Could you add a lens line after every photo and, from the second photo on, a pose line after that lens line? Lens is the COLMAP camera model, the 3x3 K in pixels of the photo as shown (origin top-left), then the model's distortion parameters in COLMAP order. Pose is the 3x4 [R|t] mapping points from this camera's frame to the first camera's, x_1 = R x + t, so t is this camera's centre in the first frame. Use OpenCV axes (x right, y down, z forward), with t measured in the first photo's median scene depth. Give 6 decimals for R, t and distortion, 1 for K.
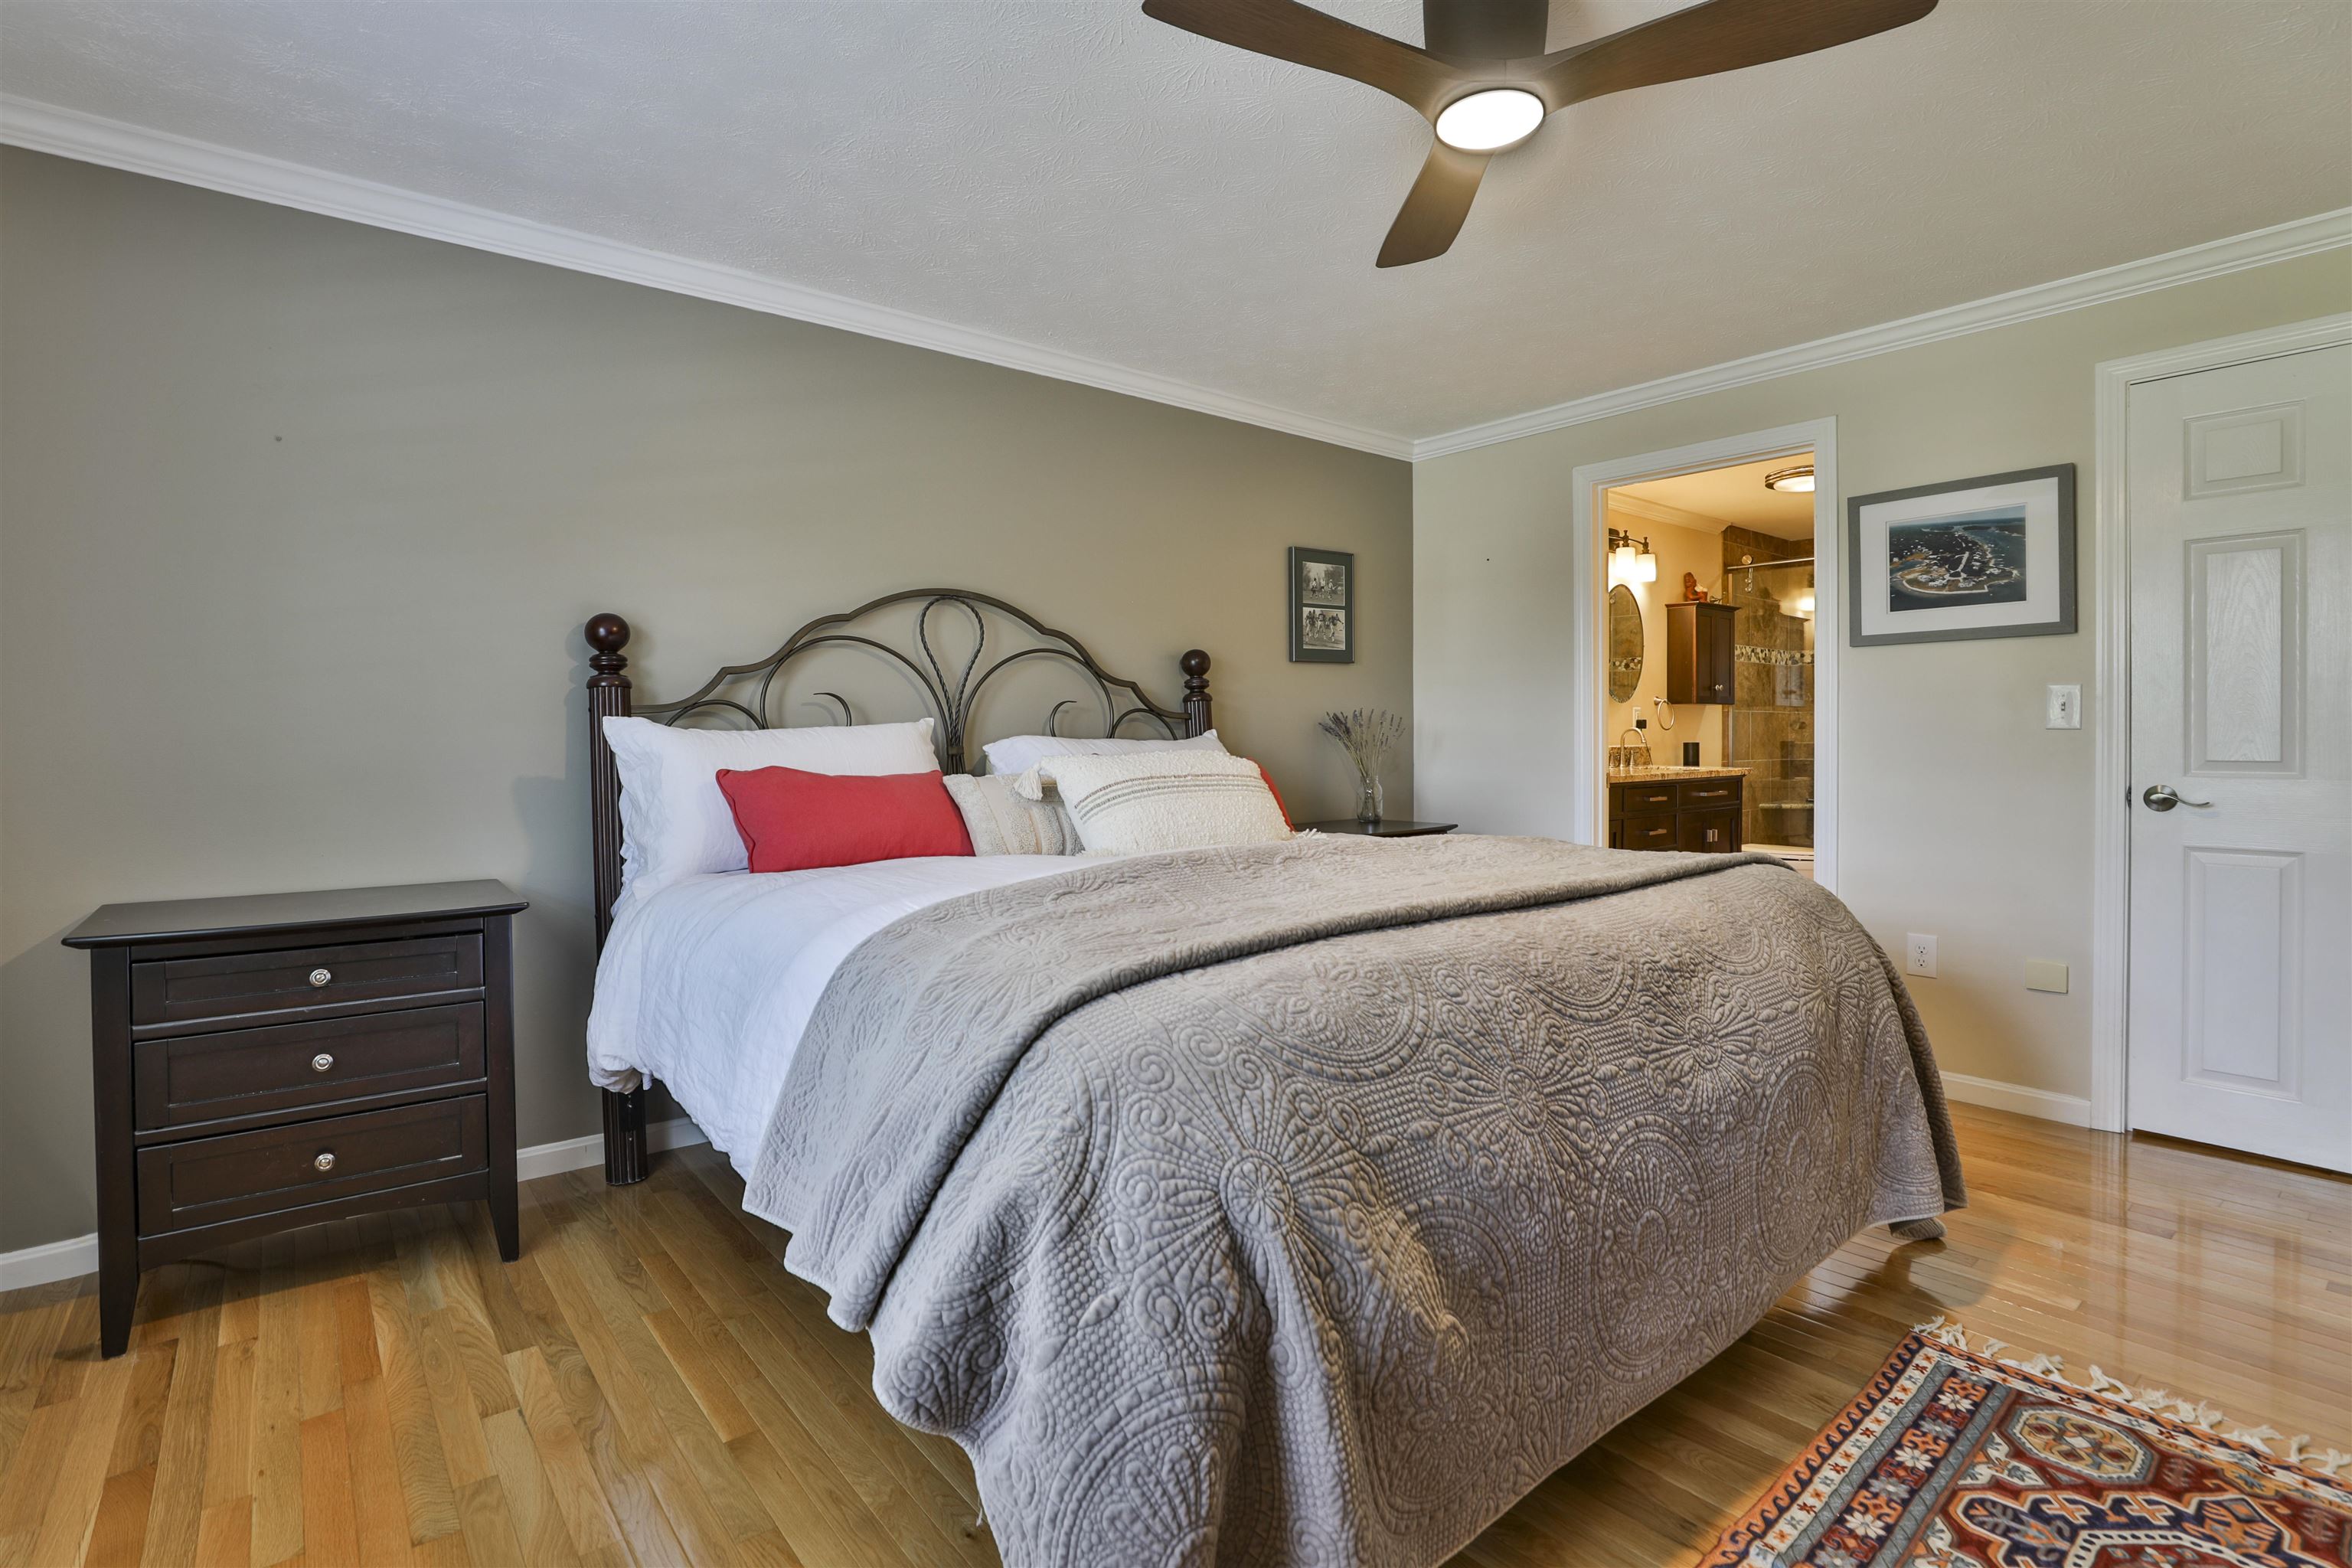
lens RADIAL K [[1122.0, 0, 1180.5], [0, 1122.0, 766.0], [0, 0, 1]] dist [-0.037223, 0.008037]
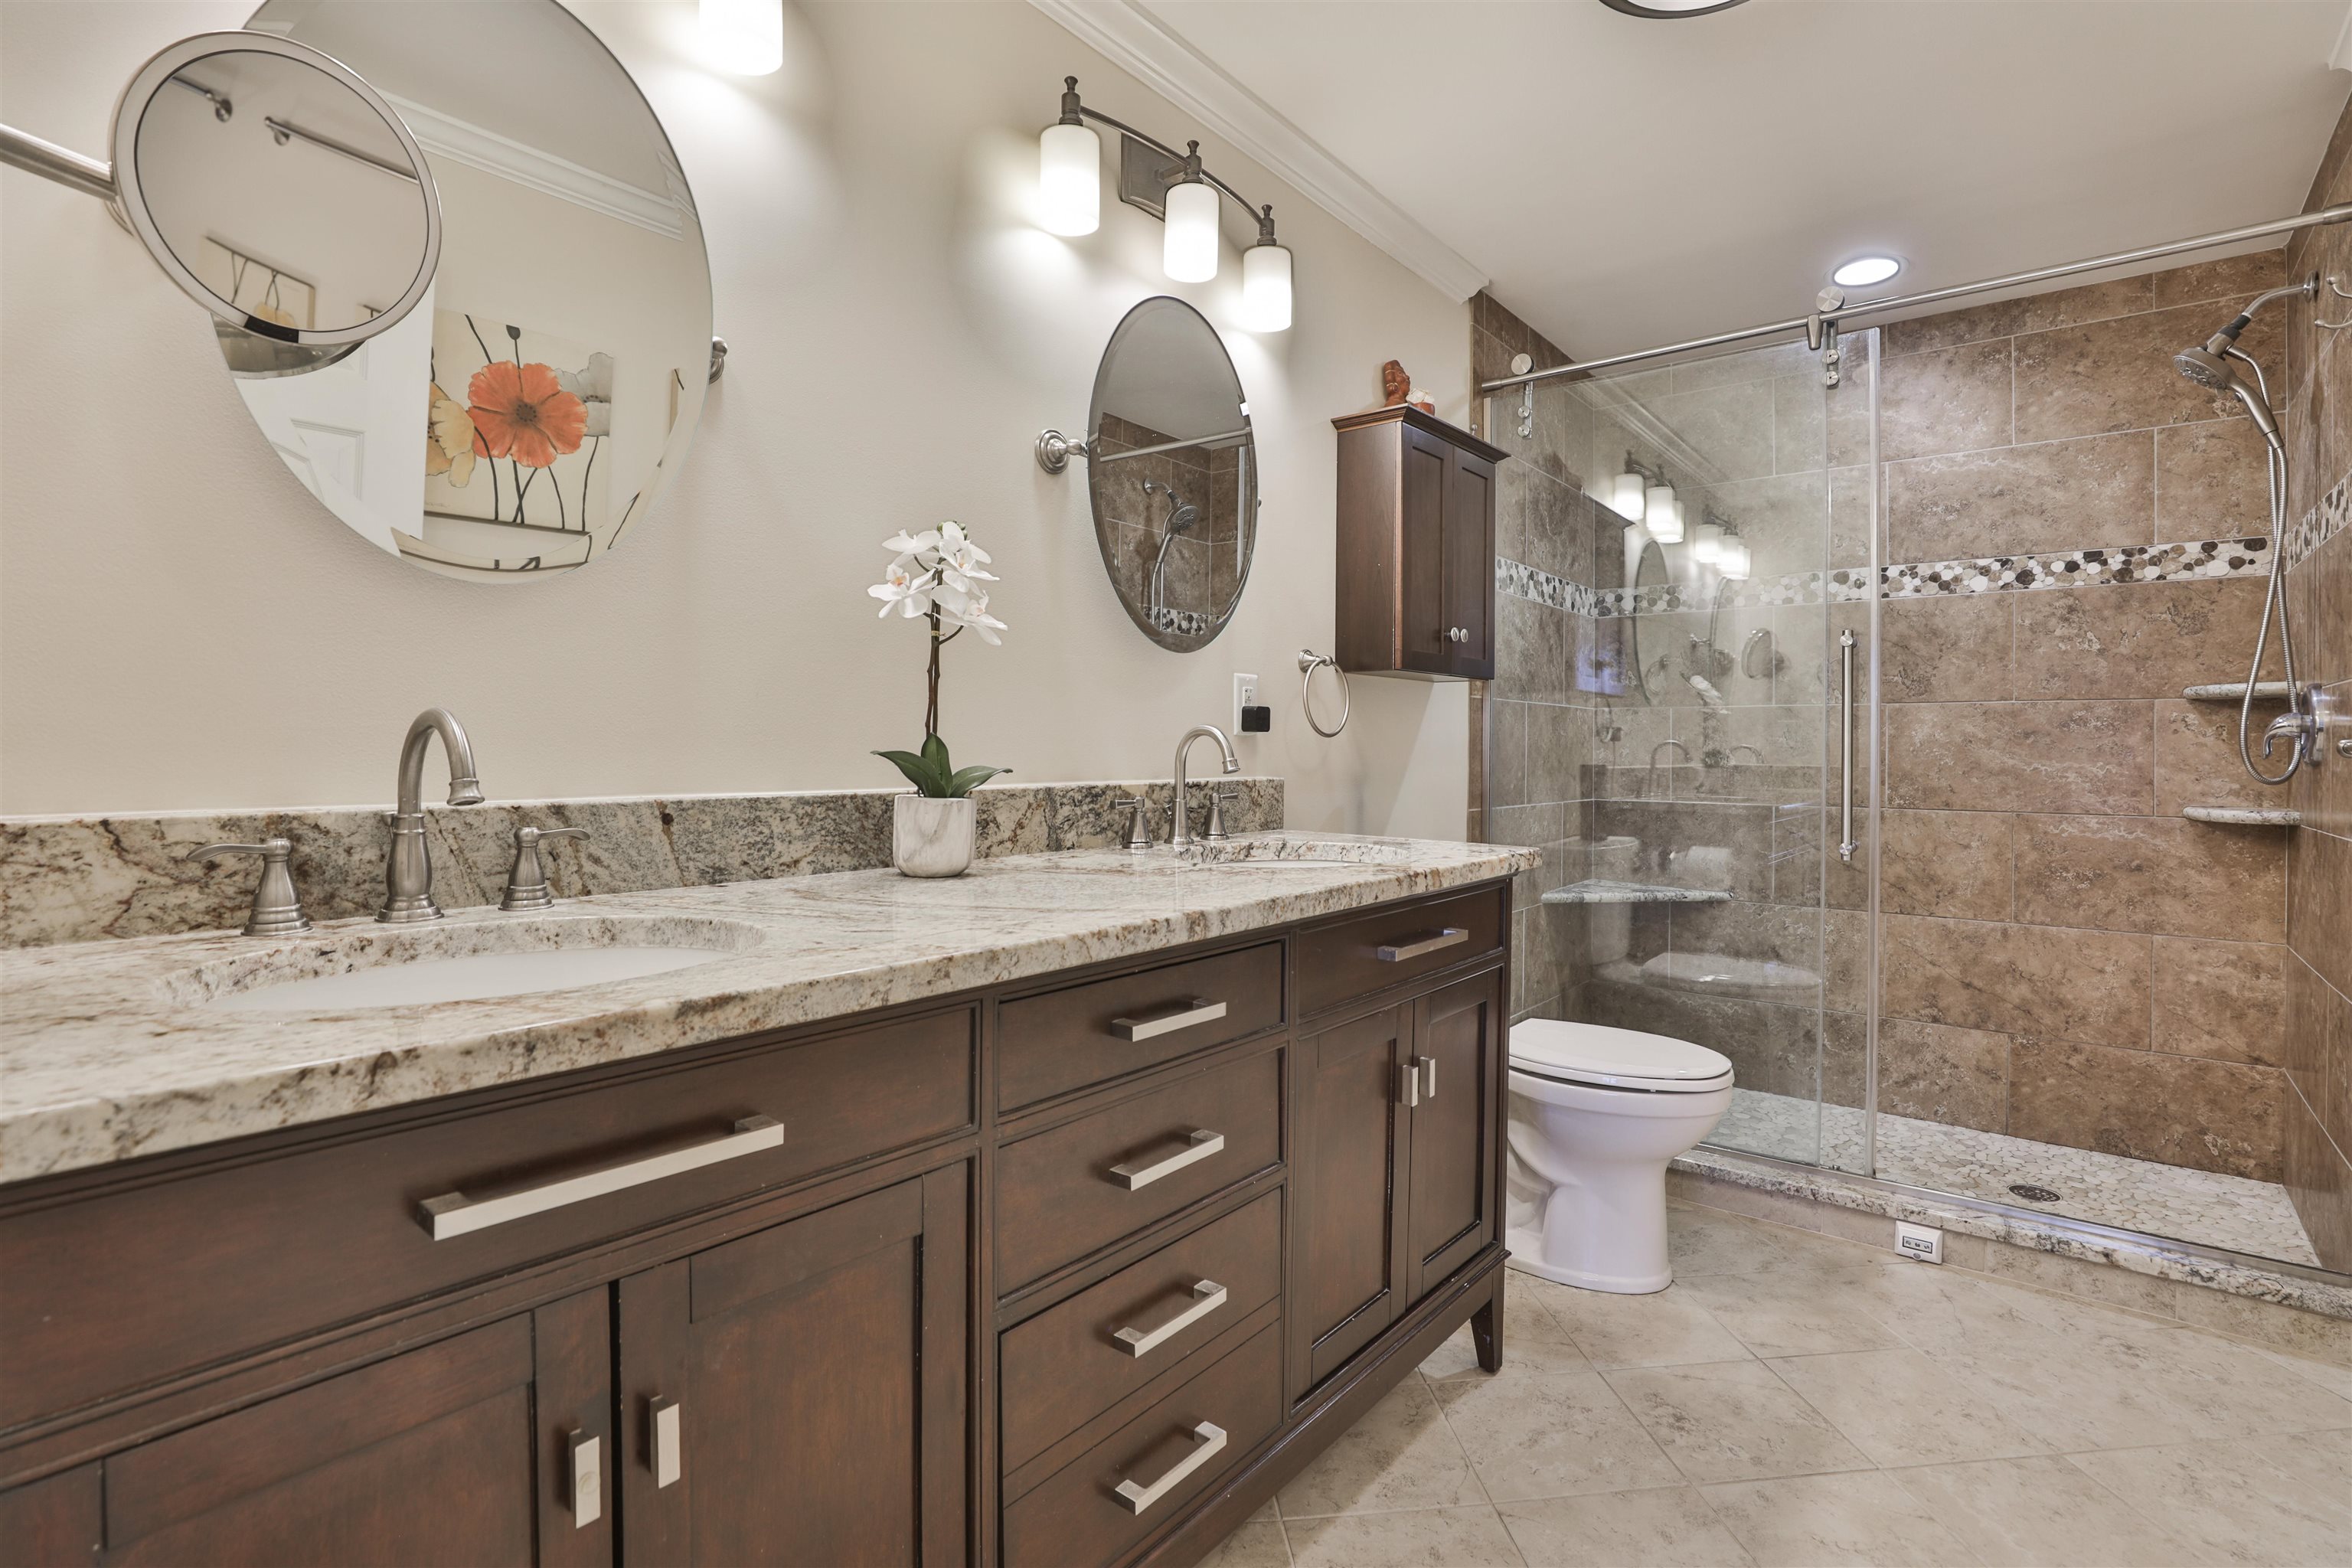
lens RADIAL K [[1122.0, 0, 1180.4], [0, 1122.0, 771.0], [0, 0, 1]] dist [-0.037223, 0.008037]
pose [[0.982677, 0.007668, 0.185170, 0.290152], [-0.006733, 0.999961, -0.005682, -0.016368], [-0.185206, 0.004337, 0.982690, 0.579996]]
